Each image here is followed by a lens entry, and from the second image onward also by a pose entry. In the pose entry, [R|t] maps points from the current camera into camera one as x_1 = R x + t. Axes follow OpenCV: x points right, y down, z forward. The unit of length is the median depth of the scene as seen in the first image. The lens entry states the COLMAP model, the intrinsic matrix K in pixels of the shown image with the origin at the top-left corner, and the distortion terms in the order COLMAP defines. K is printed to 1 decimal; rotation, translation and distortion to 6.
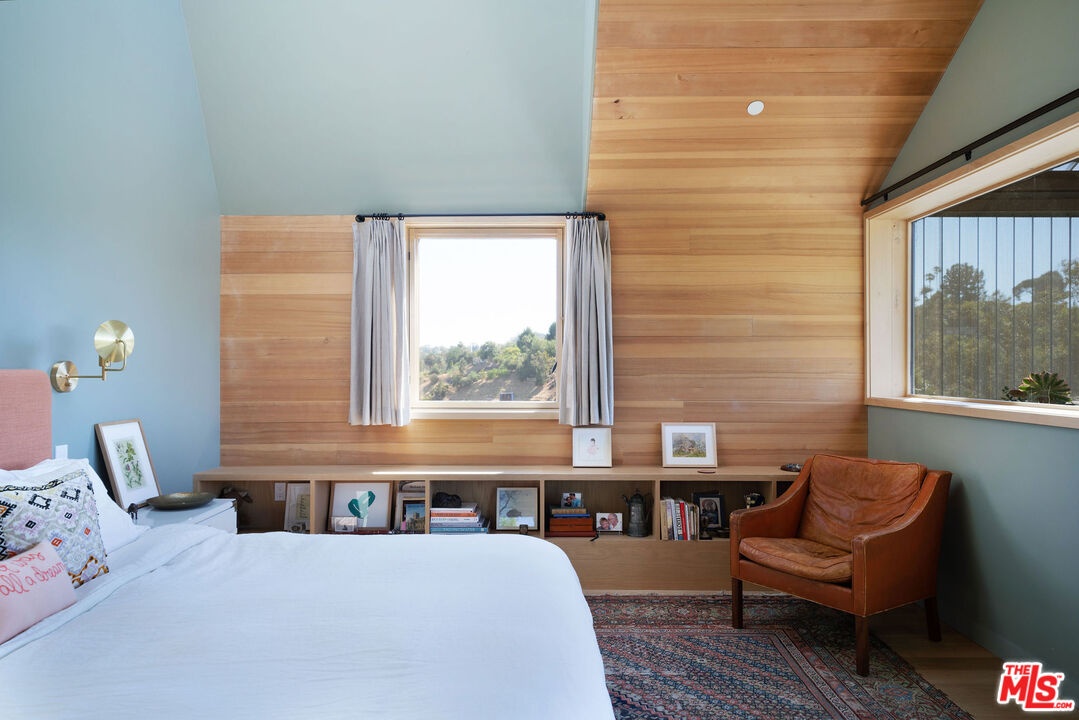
lens RADIAL K [[681.0, 0, 536.5], [0, 681.0, 370.9], [0, 0, 1]] dist [0.008986, -0.000867]
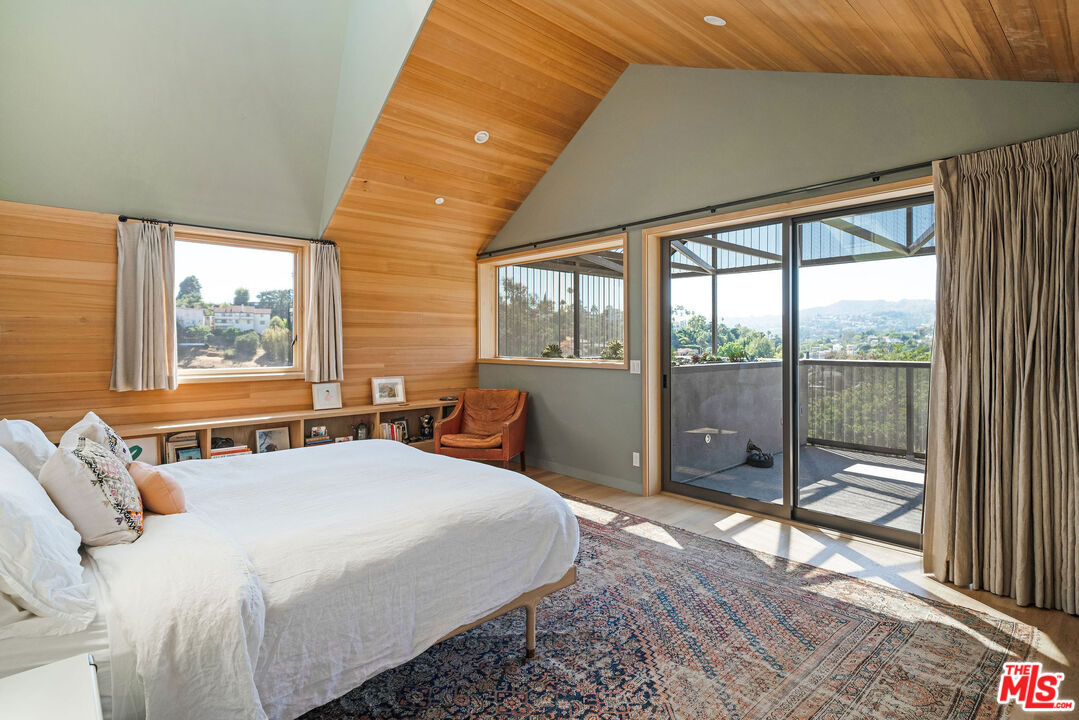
lens RADIAL K [[523.4, 0, 559.0], [0, 523.4, 334.8], [0, 0, 1]] dist [-0.005603, -0.000620]
pose [[0.724800, 0.008647, 0.688905, -0.345745], [0.002416, 0.999883, -0.015093, -0.004533], [-0.688955, 0.012604, 0.724695, -0.193687]]
